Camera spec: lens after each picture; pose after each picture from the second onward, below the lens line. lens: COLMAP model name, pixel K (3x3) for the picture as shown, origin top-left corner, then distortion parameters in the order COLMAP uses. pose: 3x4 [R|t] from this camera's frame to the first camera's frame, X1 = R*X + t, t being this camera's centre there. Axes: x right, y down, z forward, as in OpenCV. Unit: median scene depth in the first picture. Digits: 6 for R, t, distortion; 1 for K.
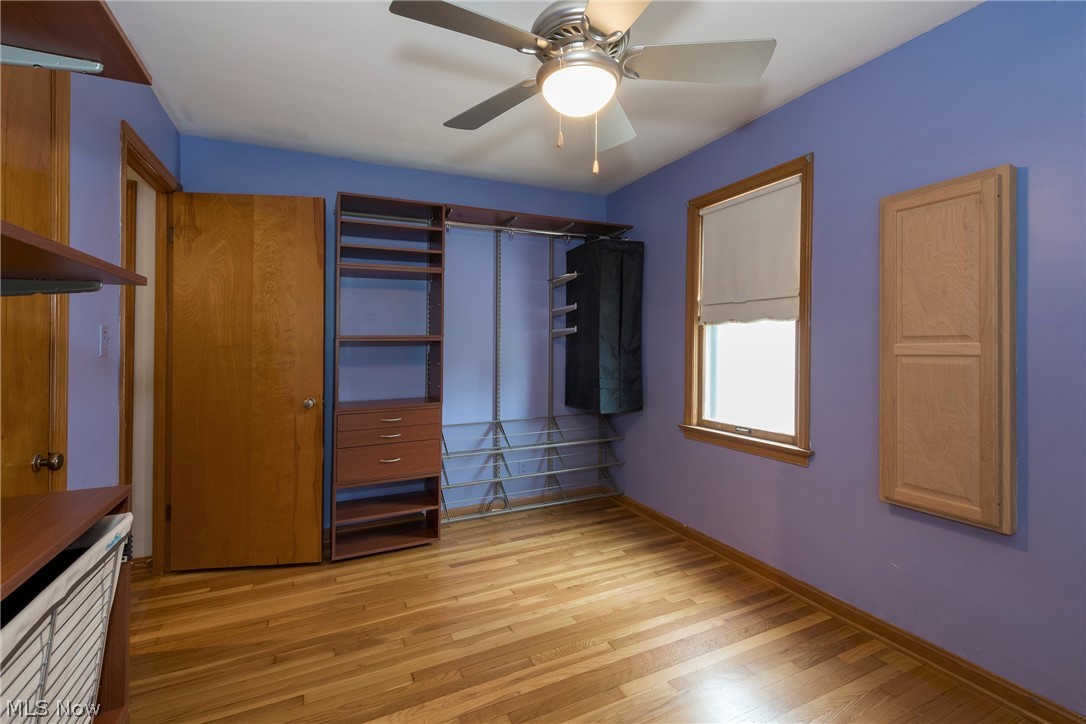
lens RADIAL K [[481.3, 0, 544.8], [0, 481.3, 341.7], [0, 0, 1]] dist [0.002443, 0.000301]
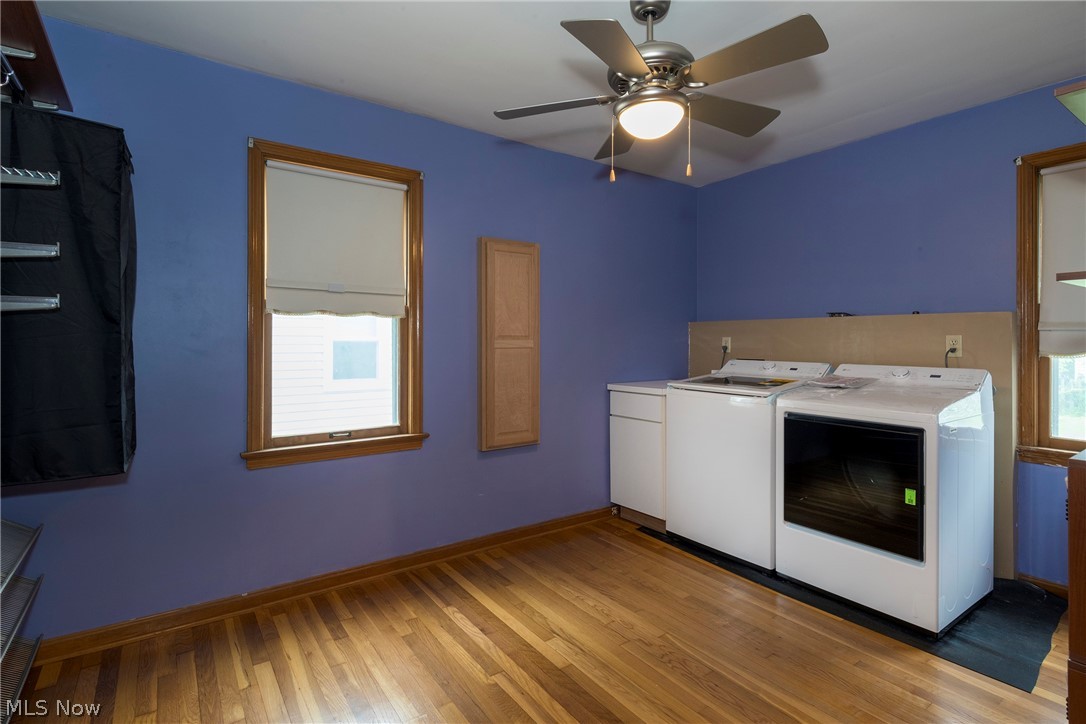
lens RADIAL K [[530.3, 0, 536.8], [0, 530.3, 345.7], [0, 0, 1]] dist [0.016858, -0.000745]
pose [[-0.164380, -0.004393, 0.986387, -0.664083], [-0.011163, 0.999934, 0.002593, 0.010655], [-0.986334, -0.010585, -0.164418, 0.850217]]
